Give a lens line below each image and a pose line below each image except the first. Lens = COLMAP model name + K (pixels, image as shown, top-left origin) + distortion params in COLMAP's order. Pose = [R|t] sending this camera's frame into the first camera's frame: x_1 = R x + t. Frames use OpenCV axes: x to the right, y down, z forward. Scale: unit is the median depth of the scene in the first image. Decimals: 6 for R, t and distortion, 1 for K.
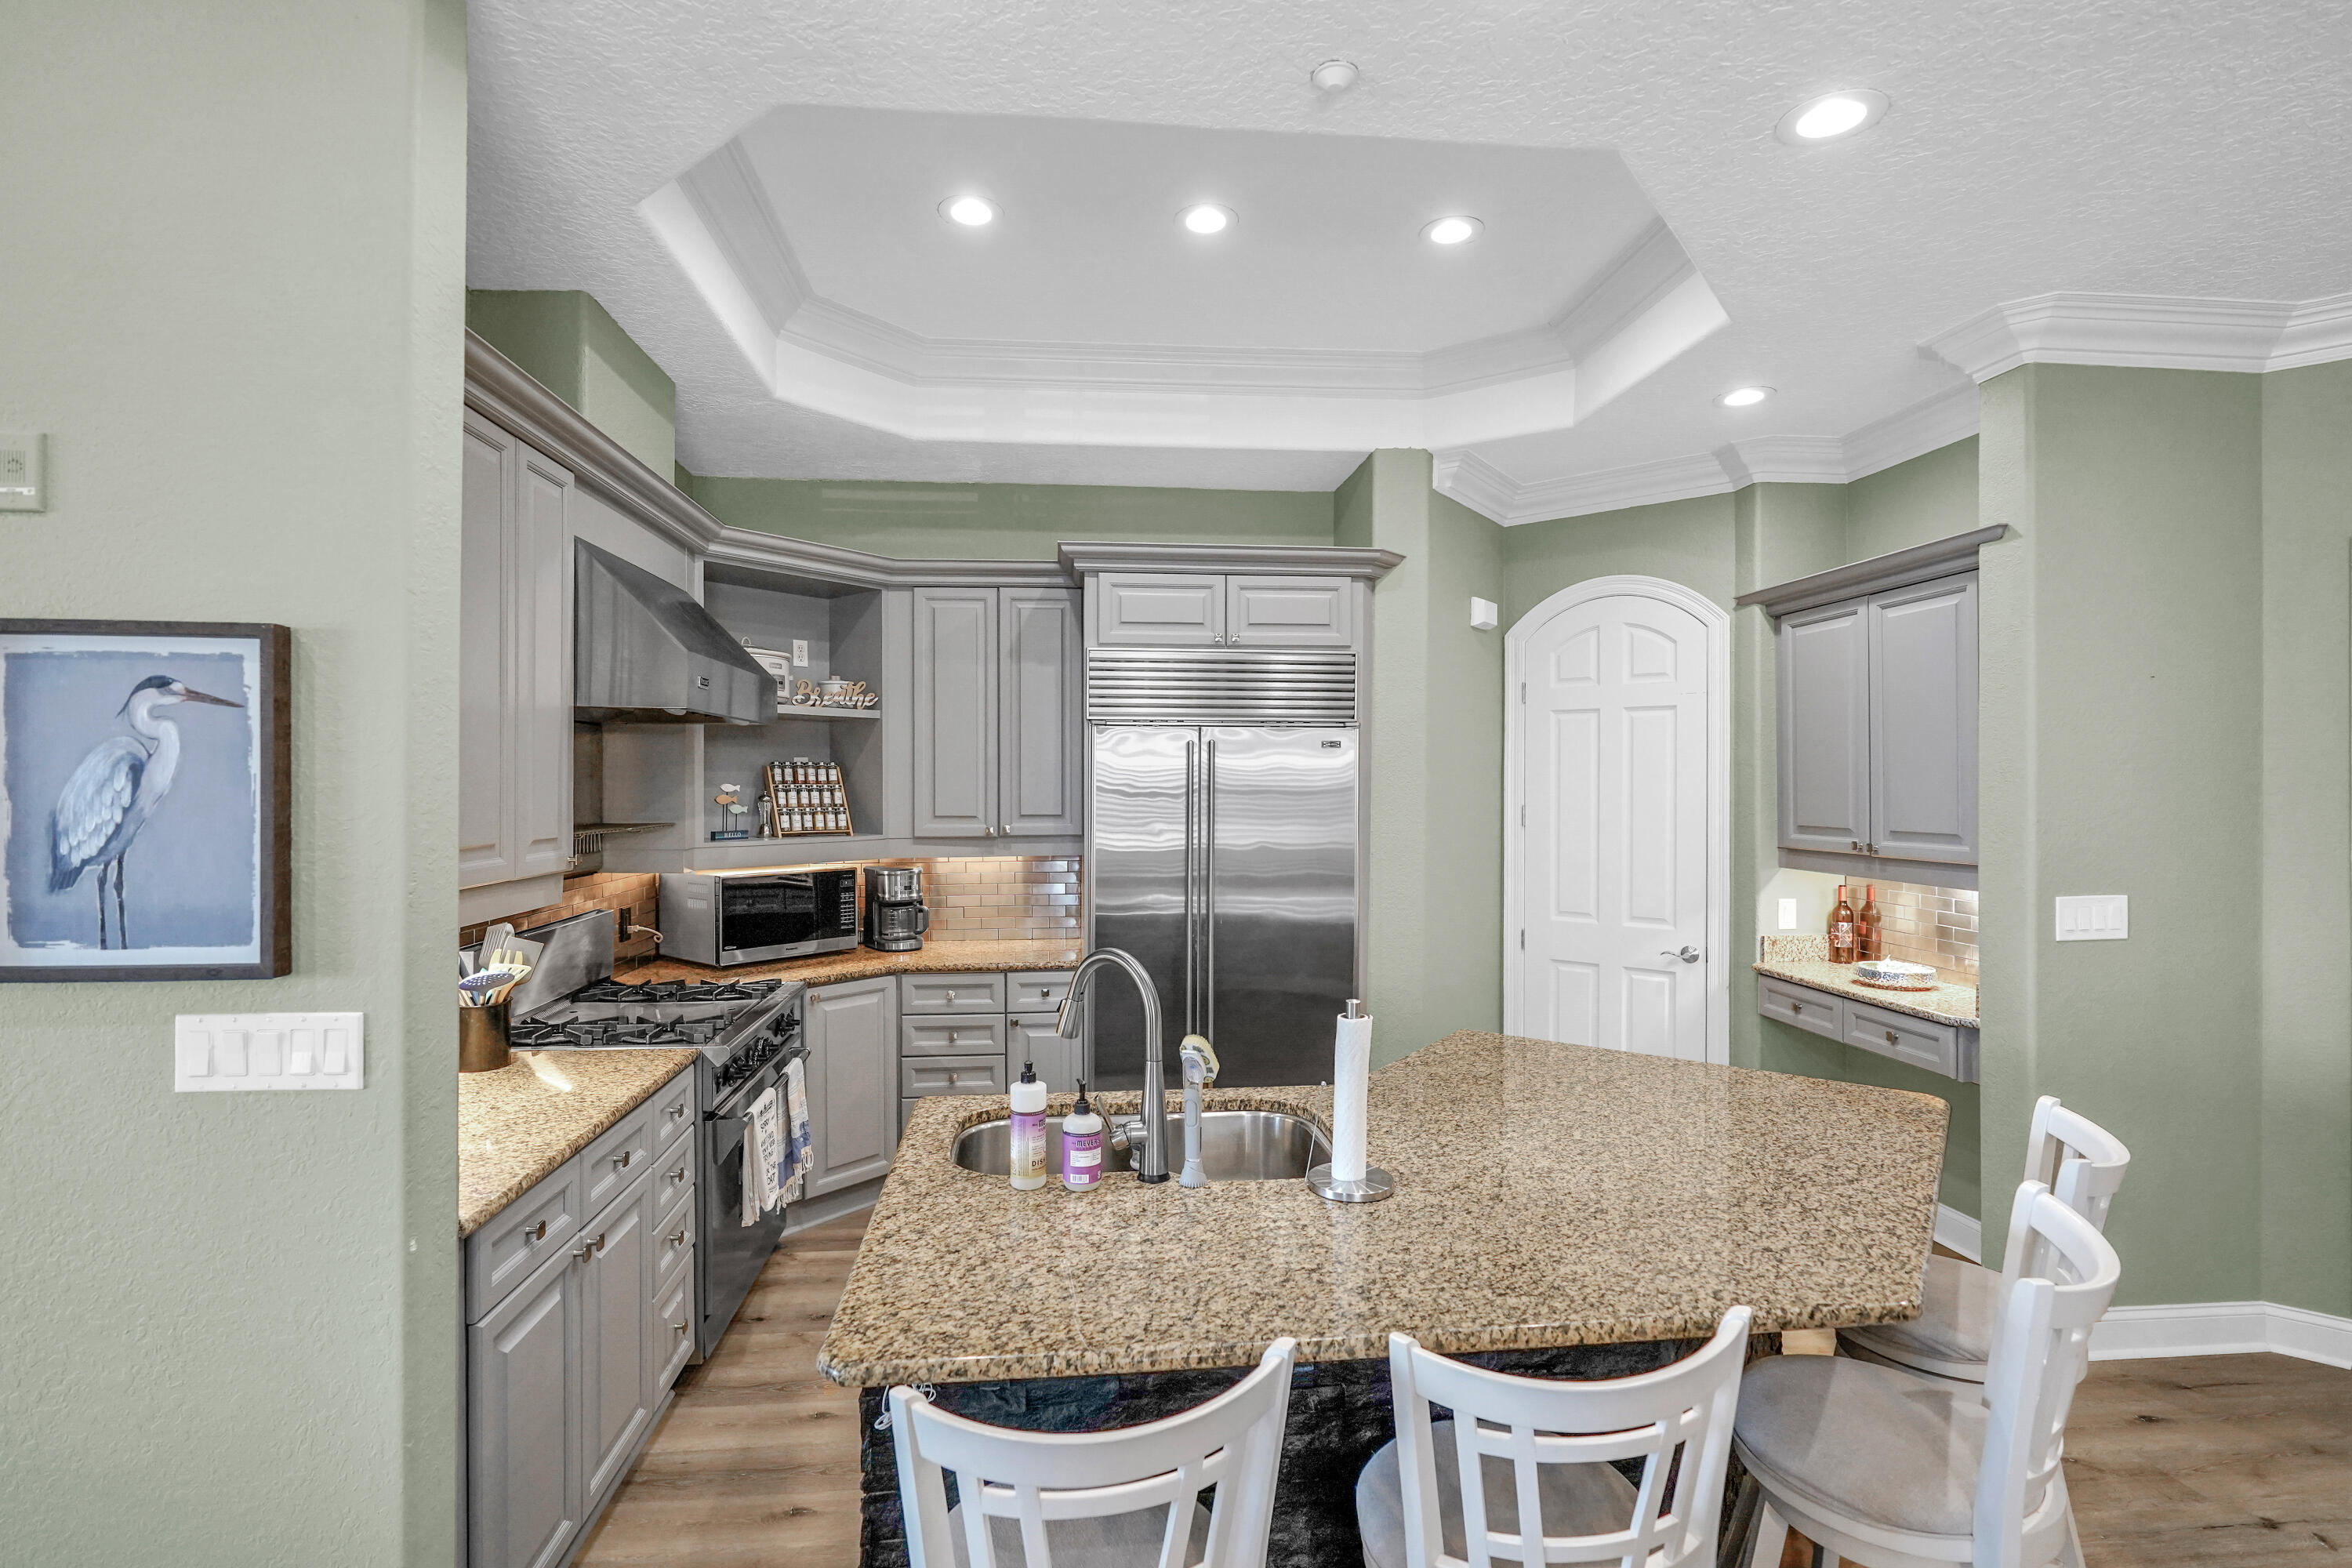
lens RADIAL K [[1079.9, 0, 1176.0], [0, 1079.9, 784.0], [0, 0, 1]] dist [-0.002888, -0.000204]
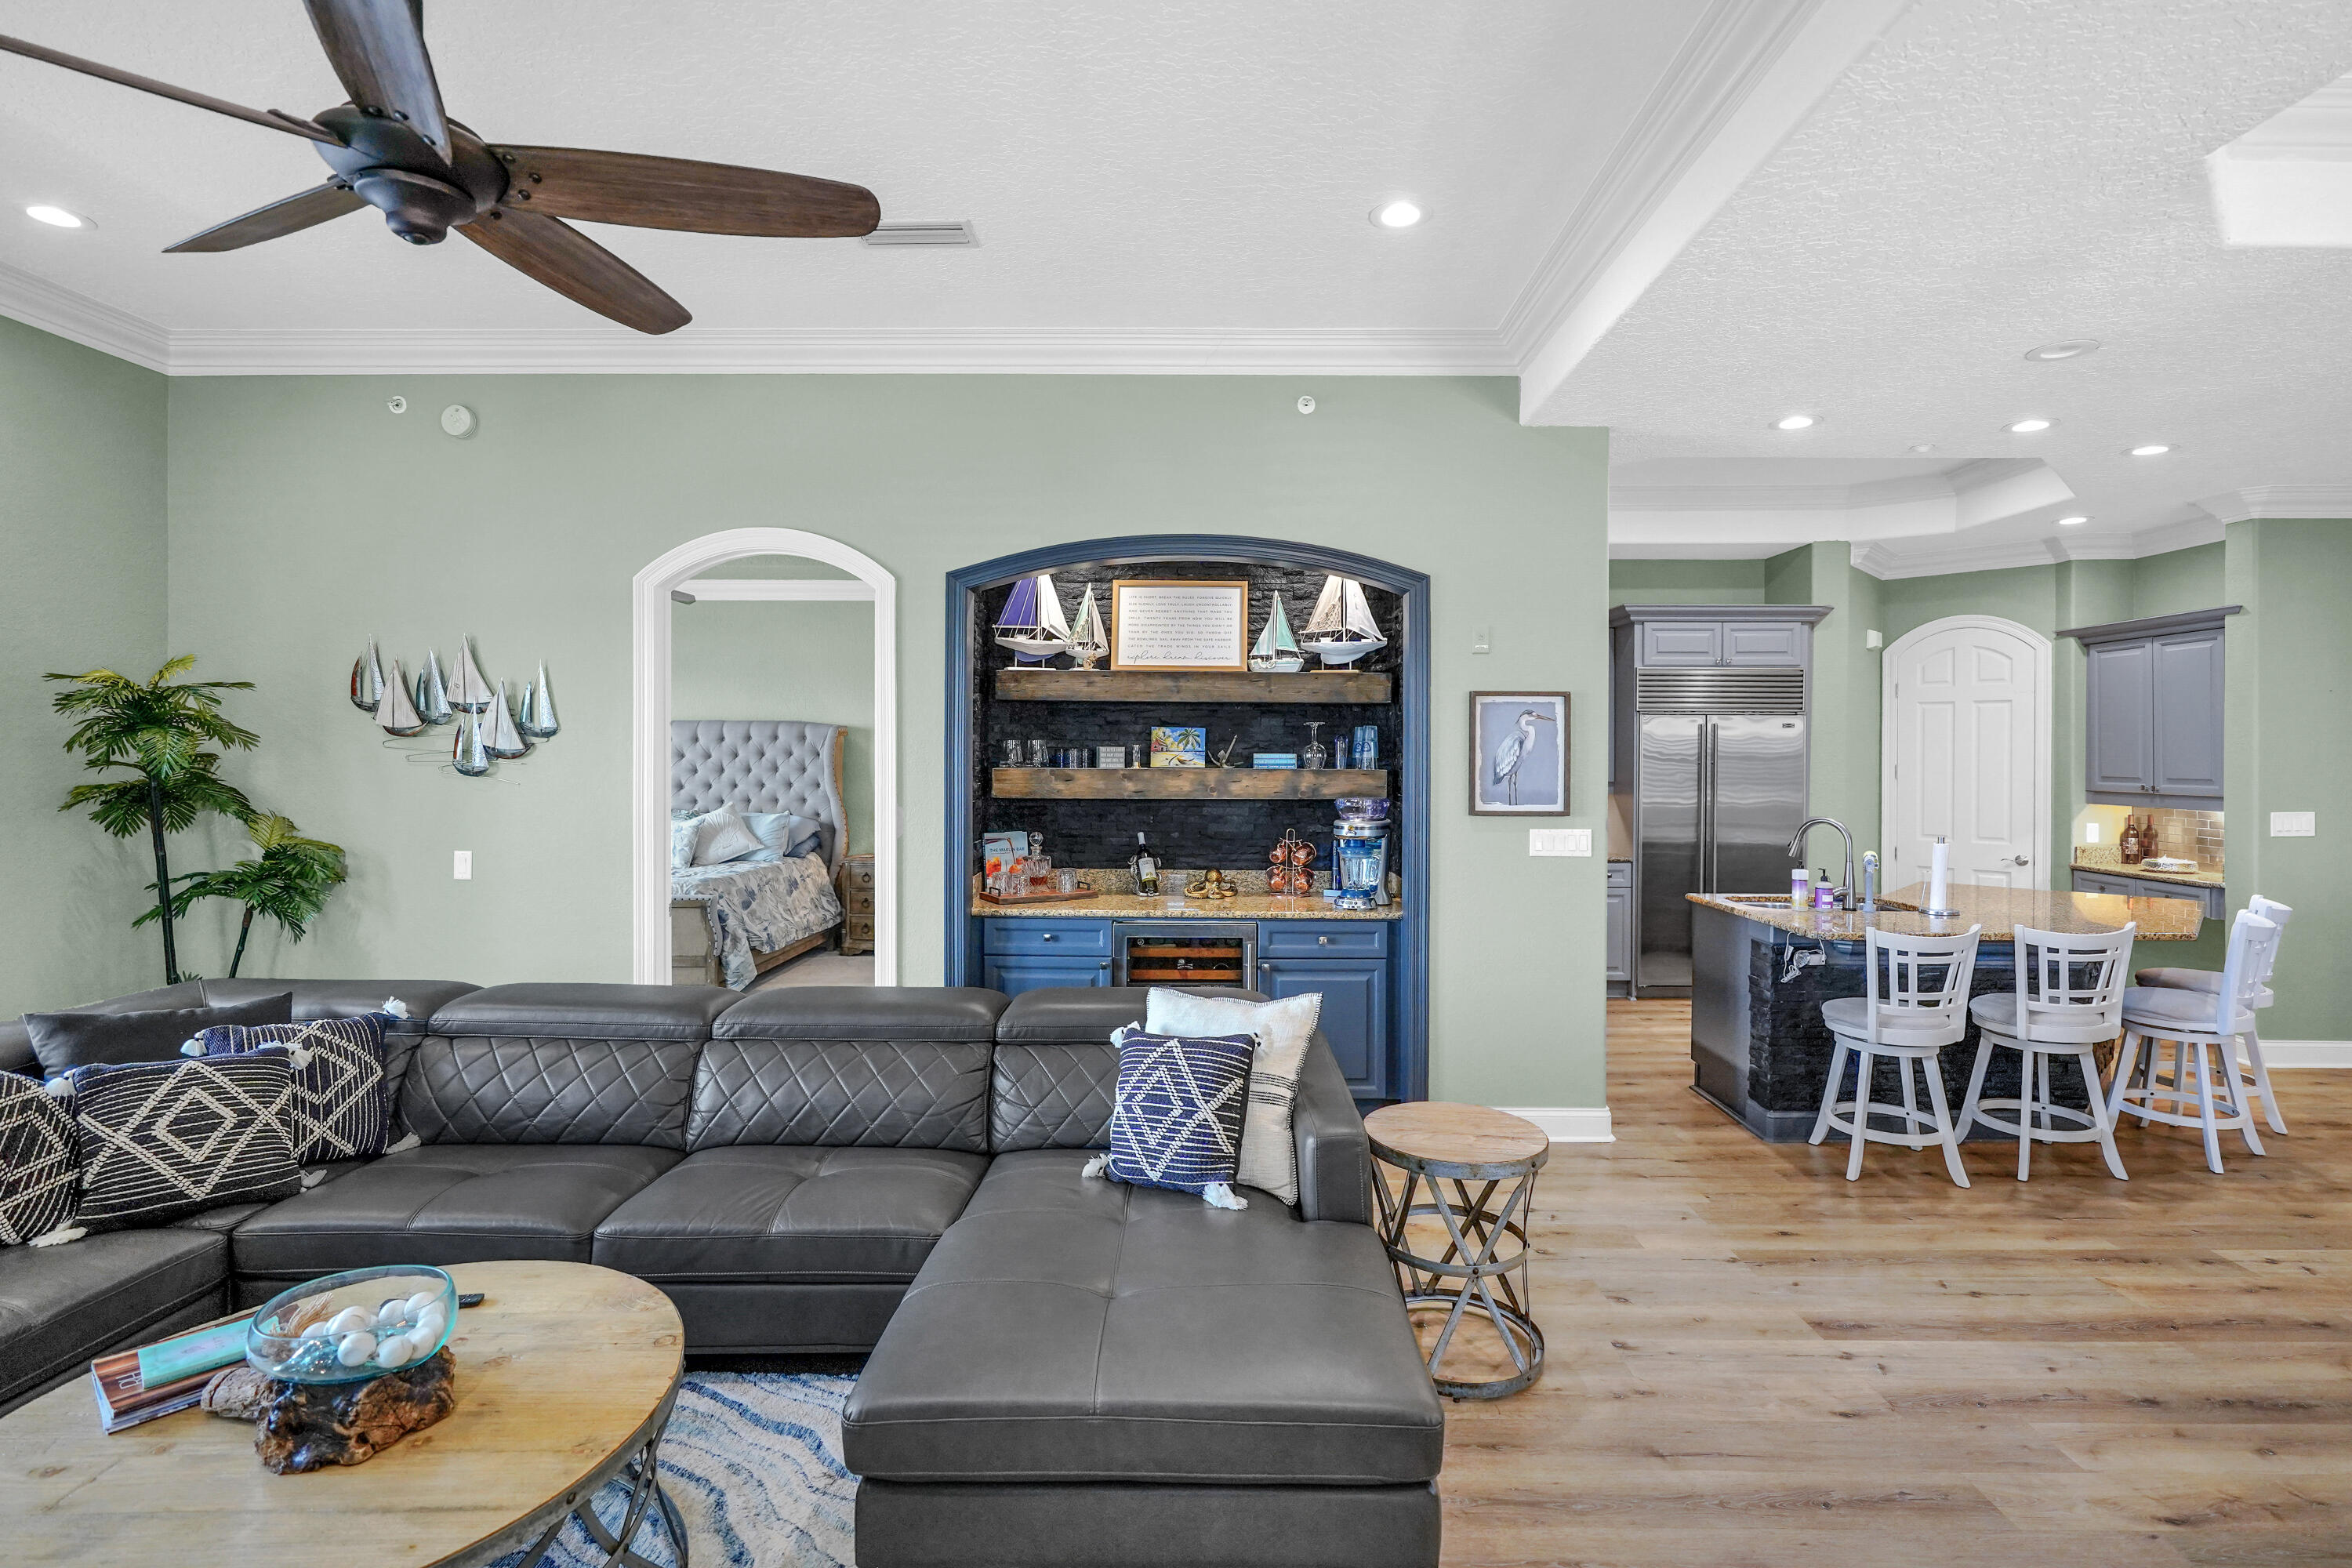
lens RADIAL K [[1131.5, 0, 1181.5], [0, 1131.5, 753.1], [0, 0, 1]] dist [-0.000384, 0.000047]
pose [[0.993846, 0.001939, -0.110750, -0.582872], [-0.001879, 0.999998, 0.000649, 0.005208], [0.110751, -0.000437, 0.993848, -0.803342]]
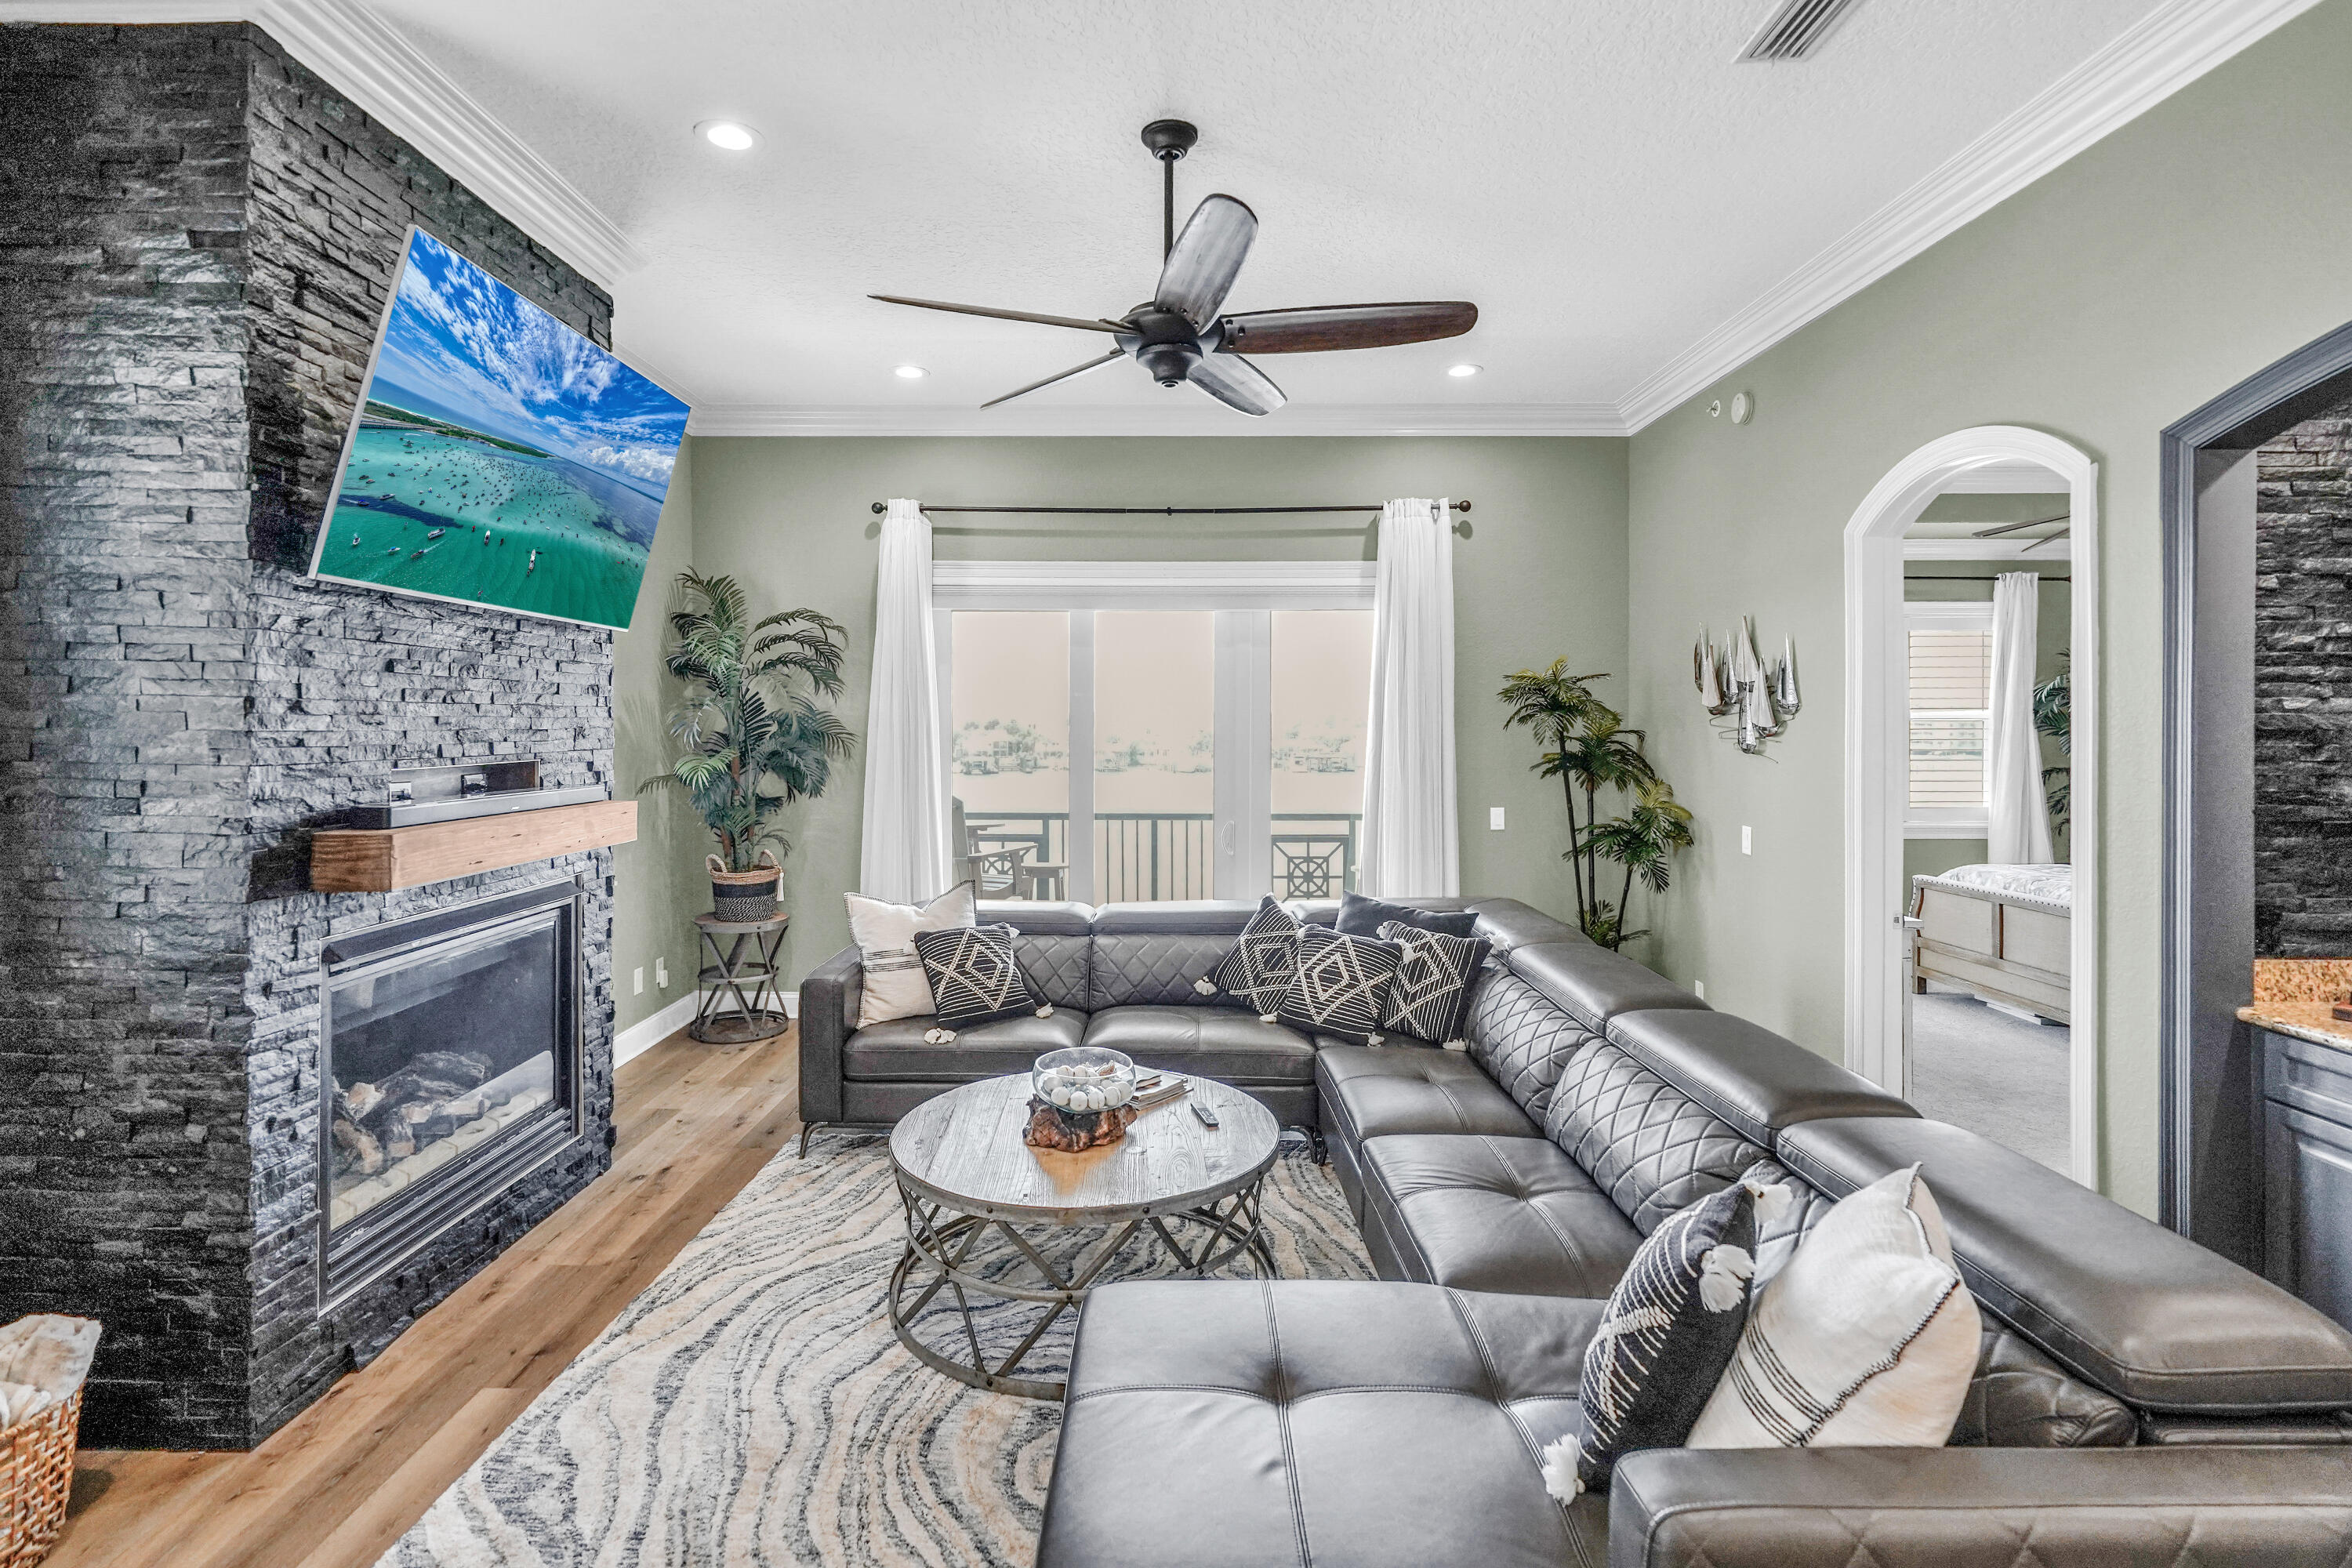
lens RADIAL K [[1131.5, 0, 1181.5], [0, 1131.5, 753.1], [0, 0, 1]] dist [-0.000384, 0.000047]
pose [[-0.107611, 0.022848, -0.993930, -0.195158], [0.000505, 0.999737, 0.022927, 0.002412], [0.994193, 0.001965, -0.107595, -0.191190]]
